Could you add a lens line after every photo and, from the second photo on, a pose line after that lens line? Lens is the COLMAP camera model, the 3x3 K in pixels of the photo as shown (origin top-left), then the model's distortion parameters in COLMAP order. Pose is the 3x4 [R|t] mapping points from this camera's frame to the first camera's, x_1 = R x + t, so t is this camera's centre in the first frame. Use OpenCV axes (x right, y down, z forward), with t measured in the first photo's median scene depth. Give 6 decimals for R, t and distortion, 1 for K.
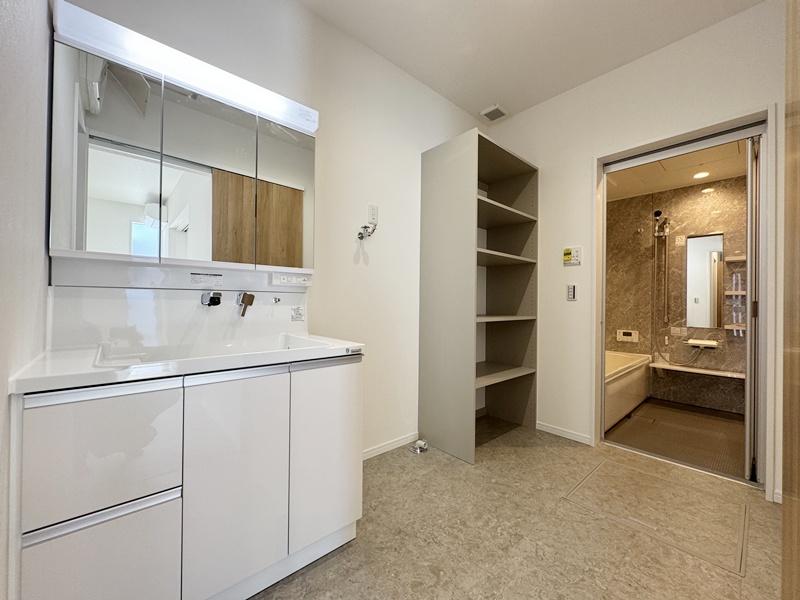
lens RADIAL K [[321.5, 0, 400.0], [0, 321.5, 300.0], [0, 0, 1]] dist [-0.003948, -0.000217]
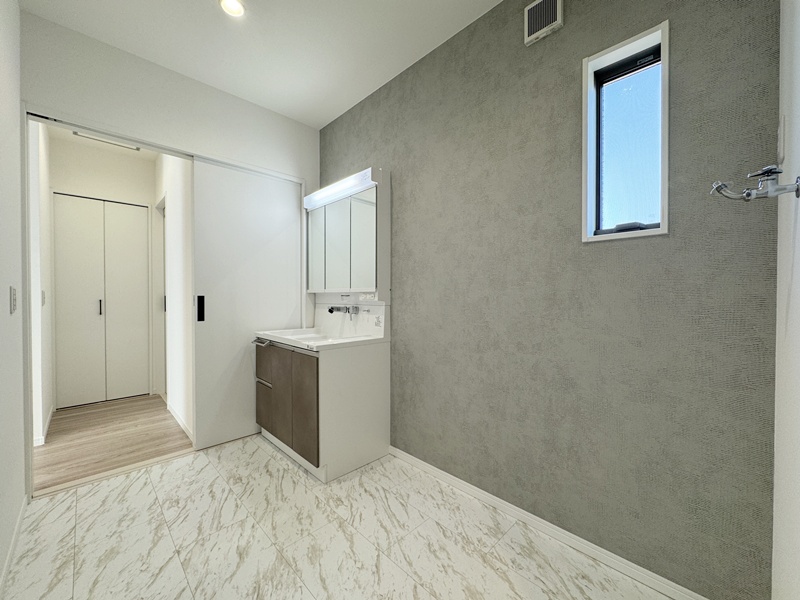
lens RADIAL K [[321.5, 0, 400.0], [0, 321.5, 300.0], [0, 0, 1]] dist [-0.003948, -0.000217]
pose [[0.049328, 0.001443, -0.998782, 3.285370], [0.004654, 0.999988, 0.001675, -0.150142], [0.998772, -0.004731, 0.049321, 3.269434]]
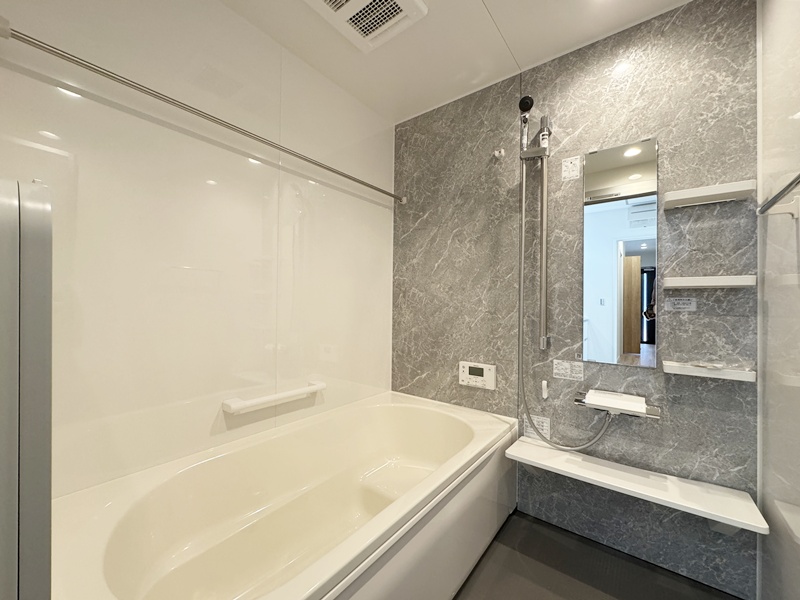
lens RADIAL K [[321.5, 0, 400.0], [0, 321.5, 300.0], [0, 0, 1]] dist [-0.003948, -0.000217]
pose [[0.982529, 0.003212, 0.186082, 0.545443], [-0.002473, 0.999988, -0.004202, 0.002334], [-0.186094, 0.003668, 0.982525, 0.591412]]
